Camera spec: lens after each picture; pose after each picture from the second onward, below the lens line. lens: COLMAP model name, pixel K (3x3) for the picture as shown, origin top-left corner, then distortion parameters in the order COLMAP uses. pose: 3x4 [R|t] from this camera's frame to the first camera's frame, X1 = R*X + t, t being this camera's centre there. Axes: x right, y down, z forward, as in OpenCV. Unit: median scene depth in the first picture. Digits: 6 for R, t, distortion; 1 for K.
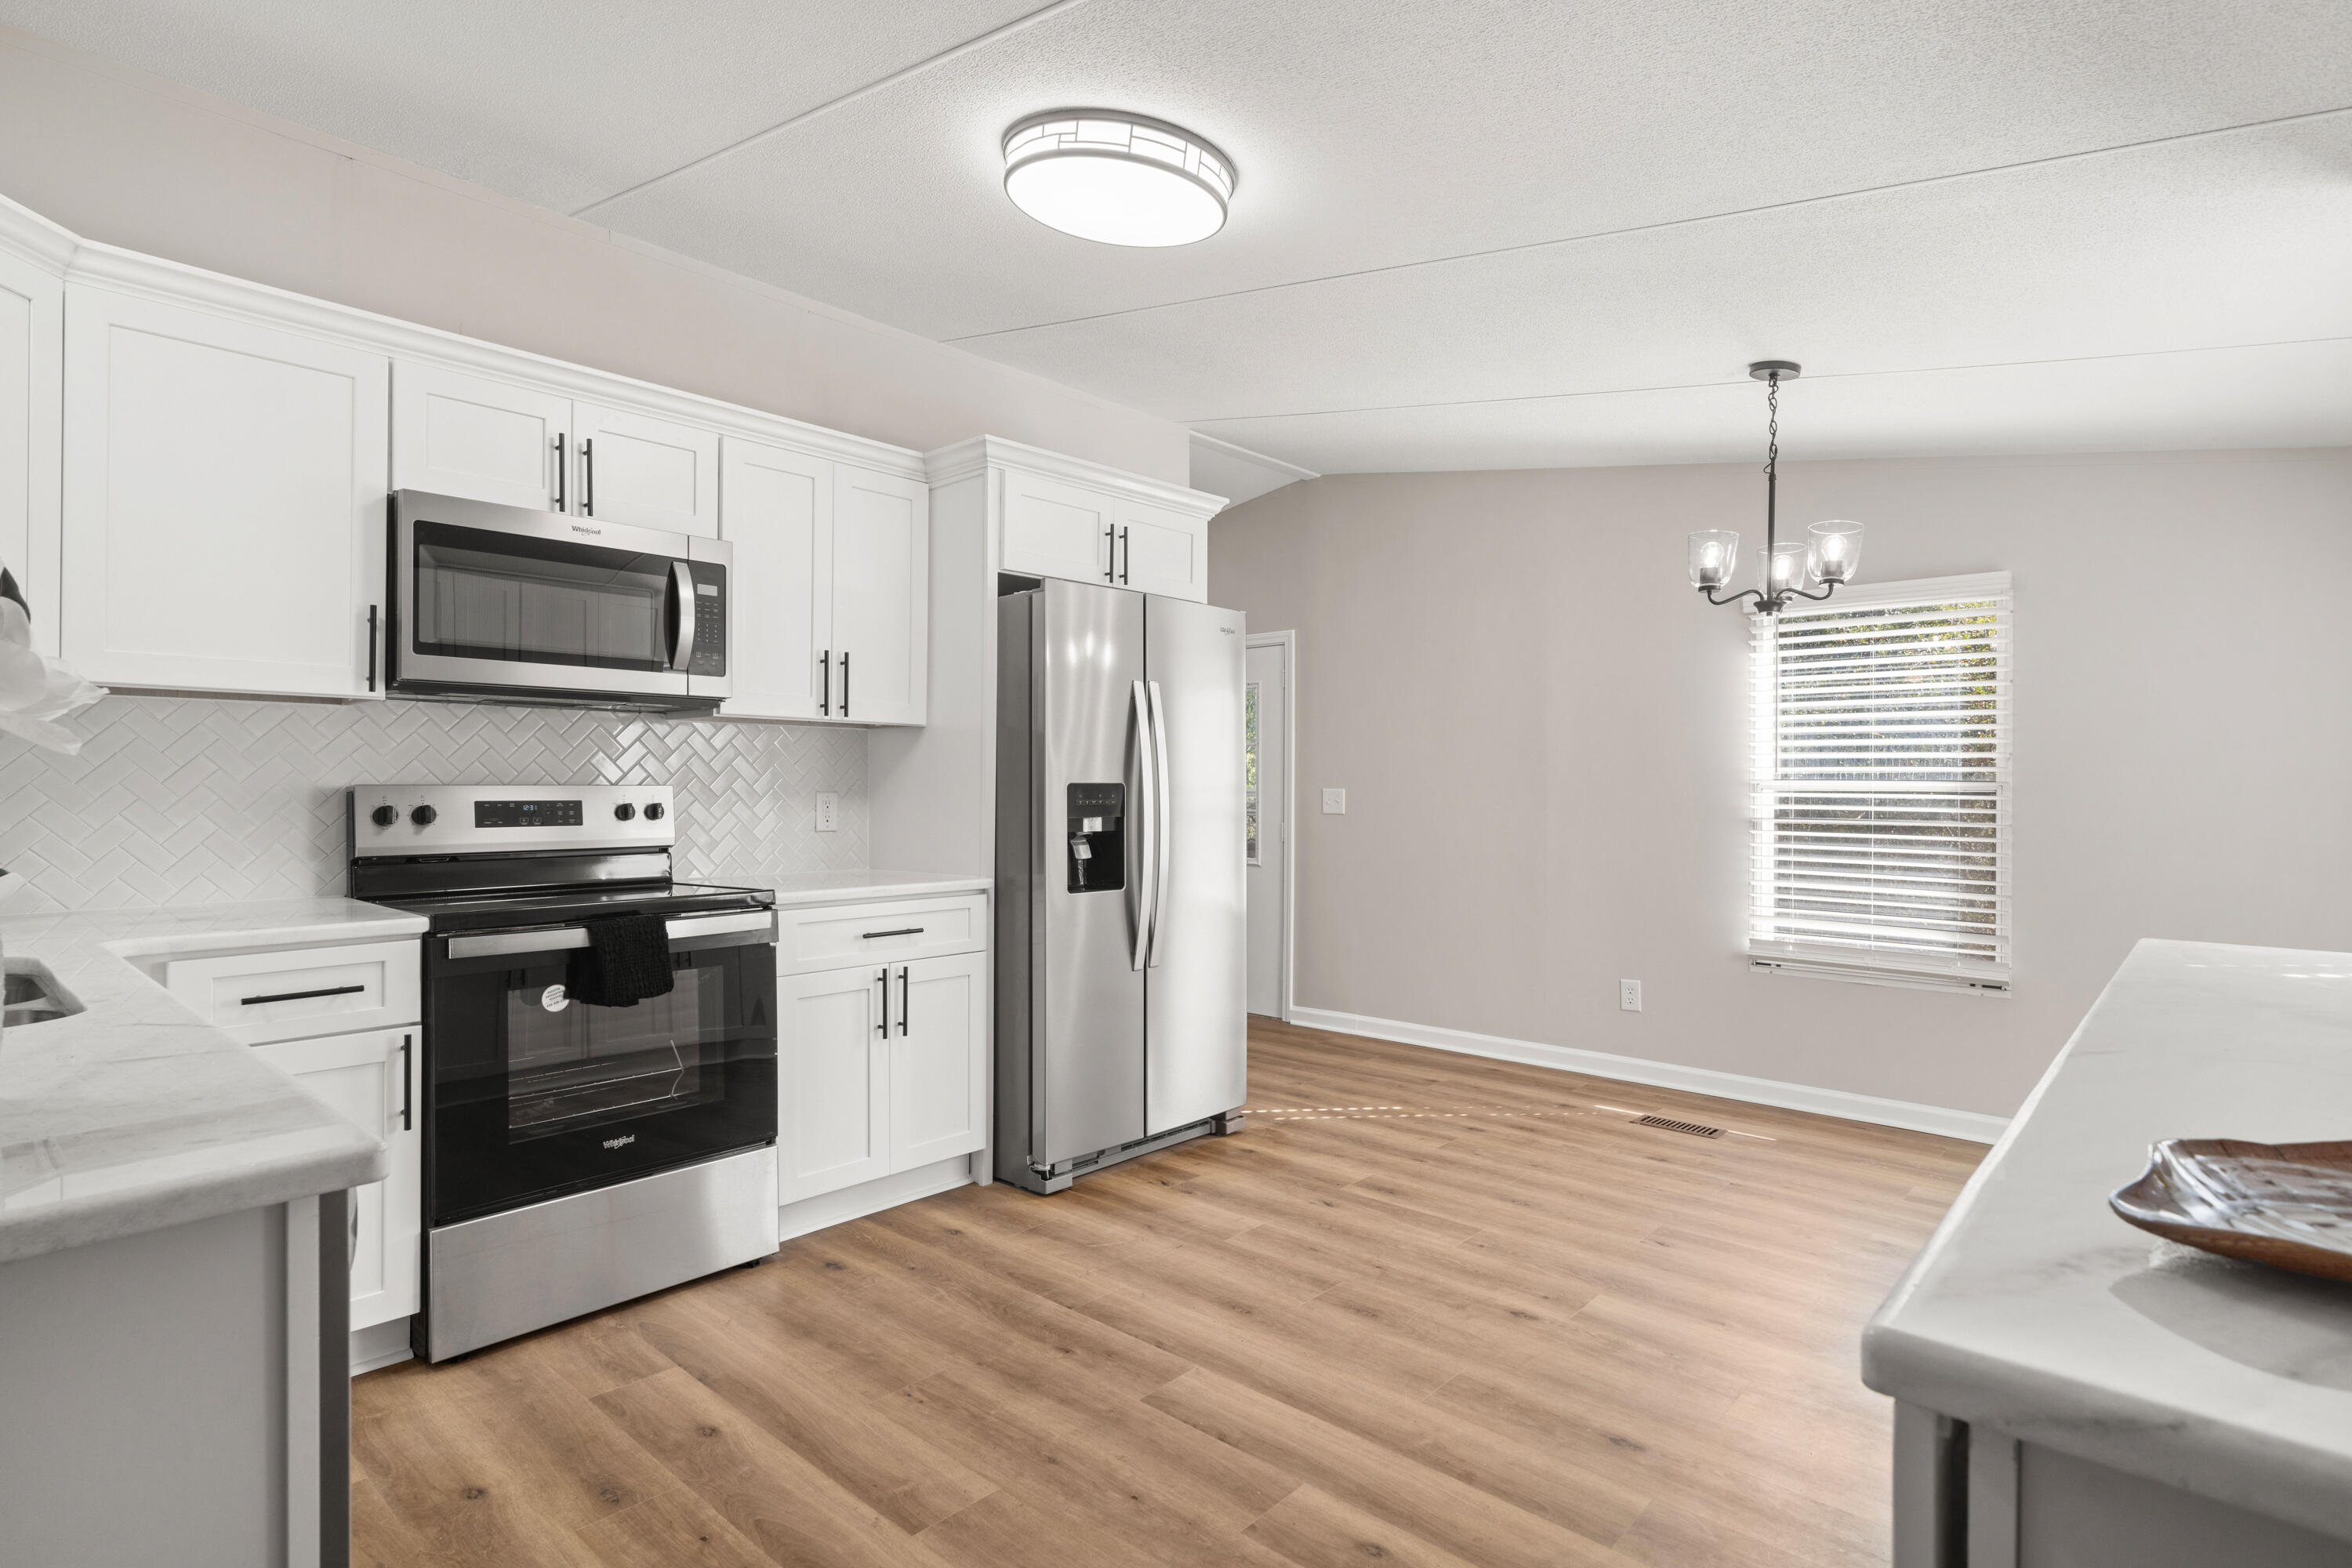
lens RADIAL K [[1163.6, 0, 1176.0], [0, 1163.6, 784.0], [0, 0, 1]] dist [0.000645, 0.000179]
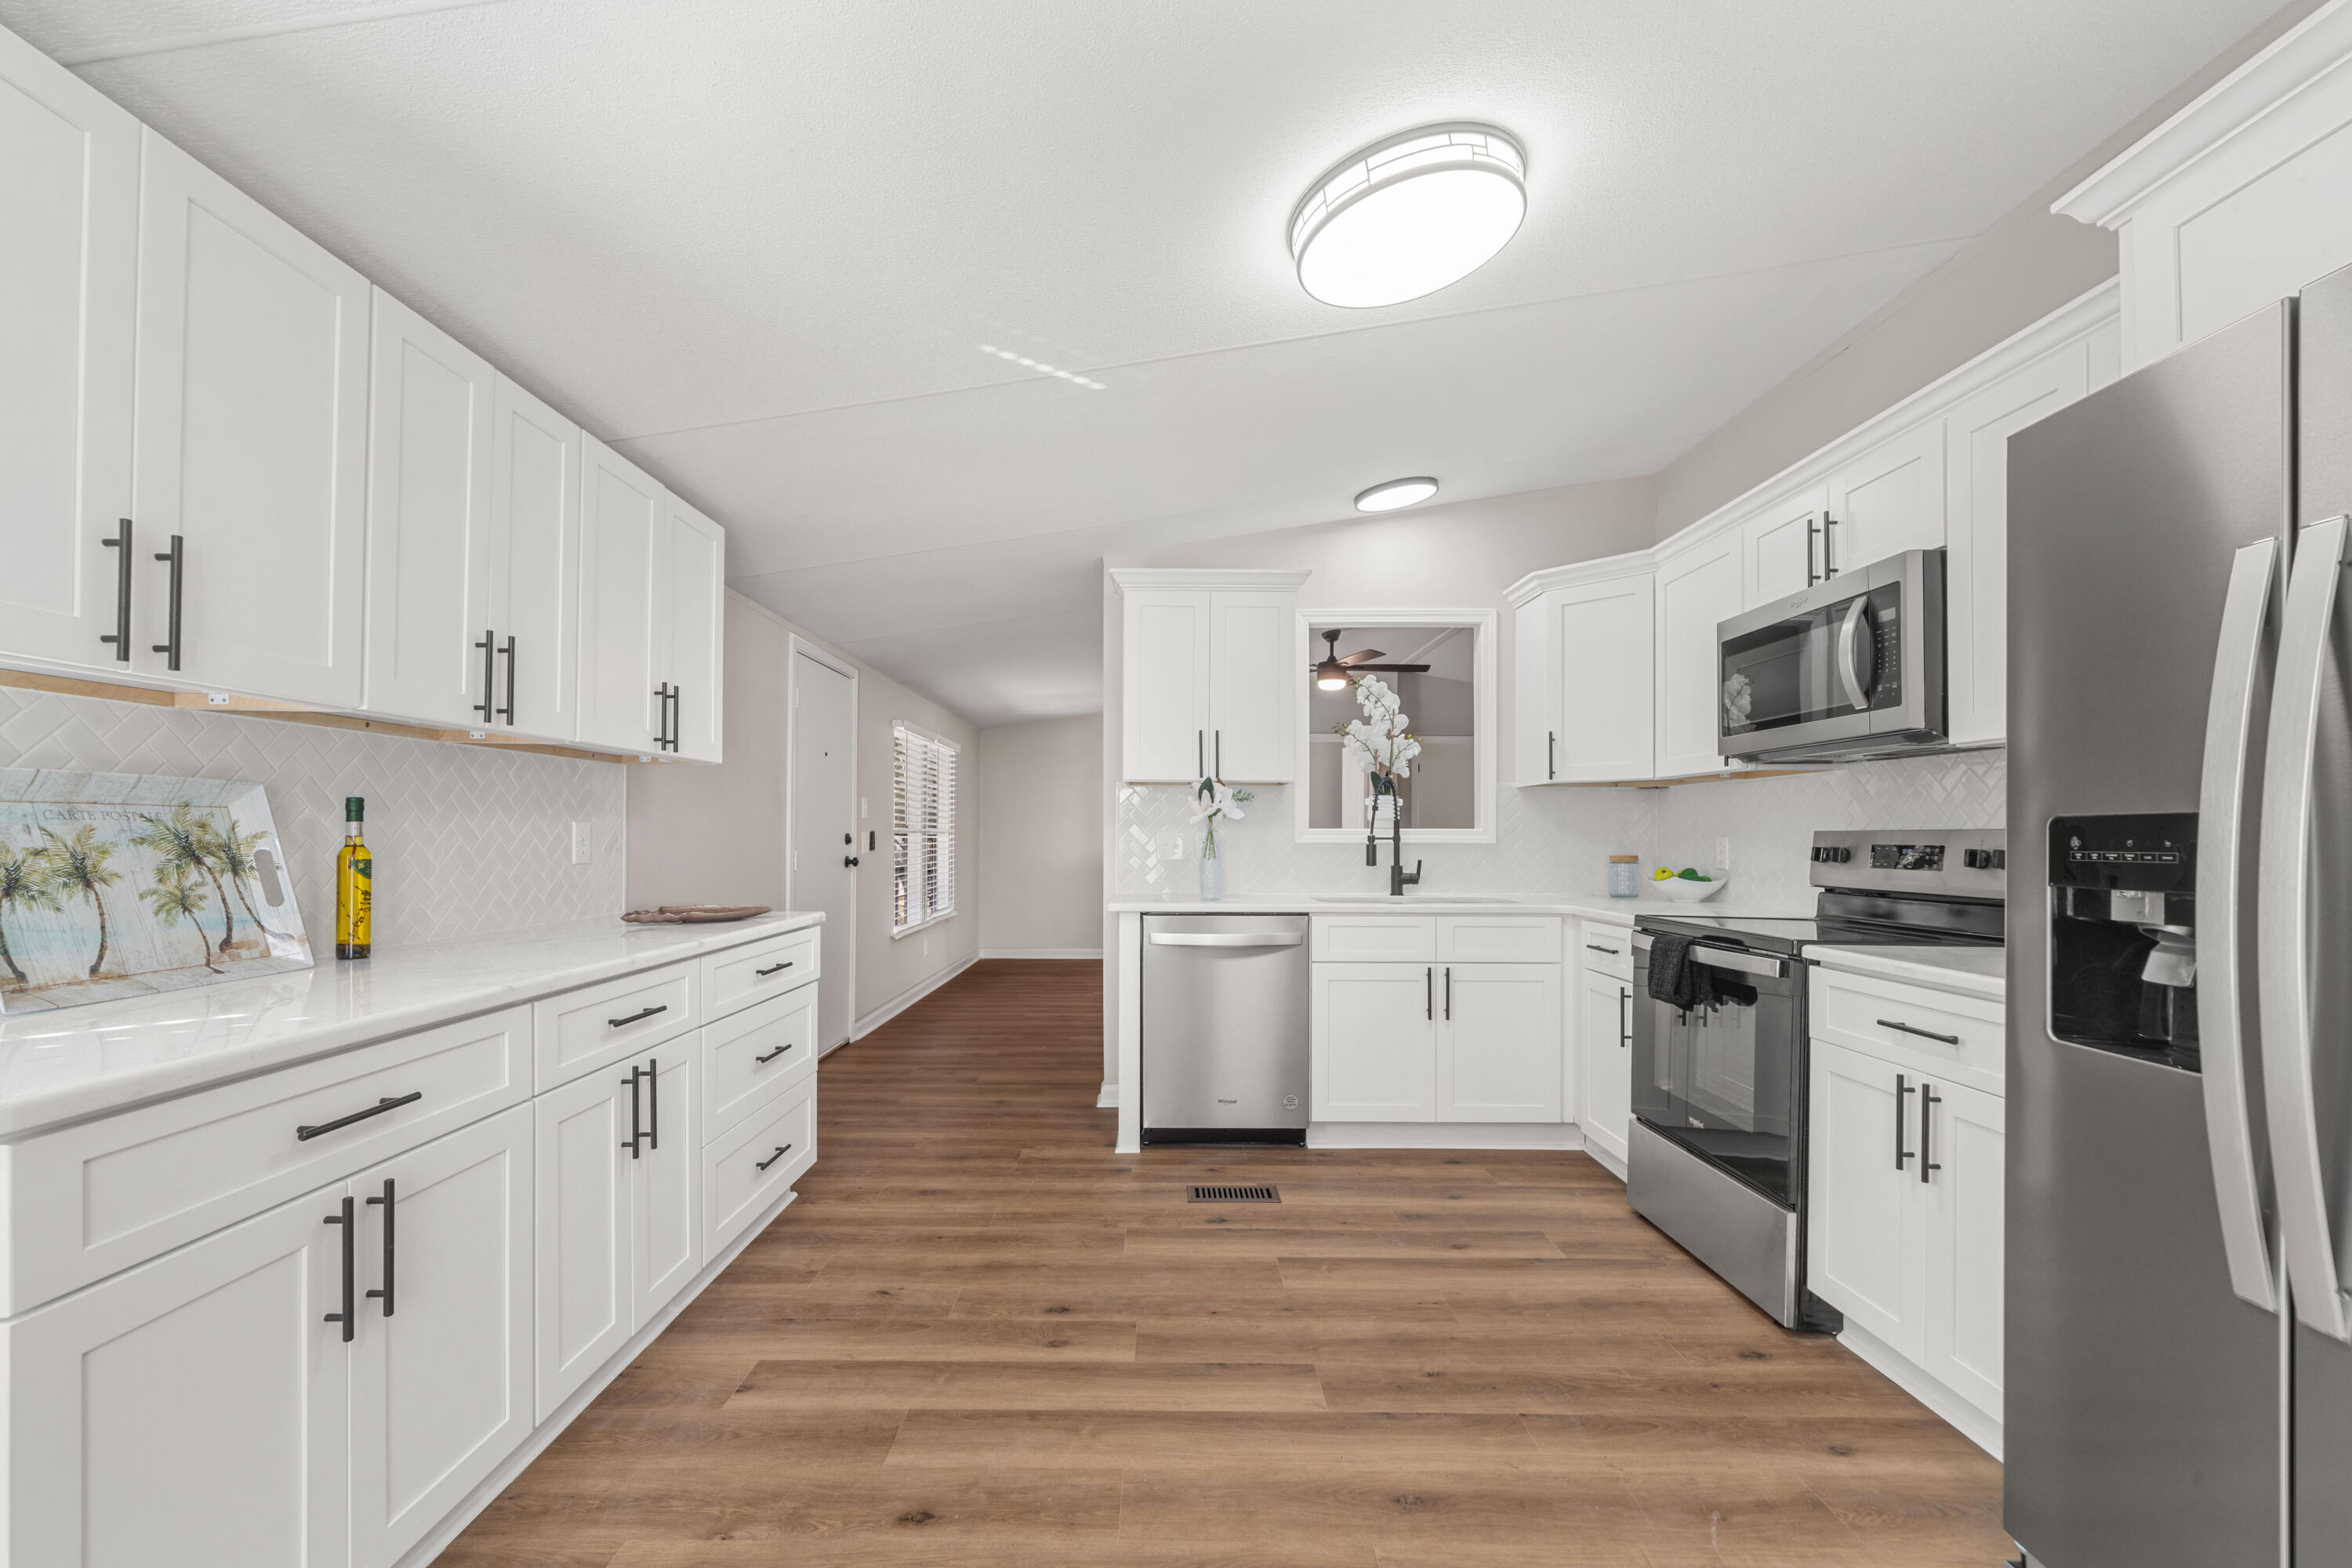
lens RADIAL K [[956.3, 0, 1158.6], [0, 956.3, 827.5], [0, 0, 1]] dist [0.000135, 0.000141]
pose [[-0.743535, -0.011466, -0.668598, 0.560555], [-0.004060, 0.999912, -0.012633, 0.012610], [0.668684, -0.006678, -0.743516, 1.254435]]
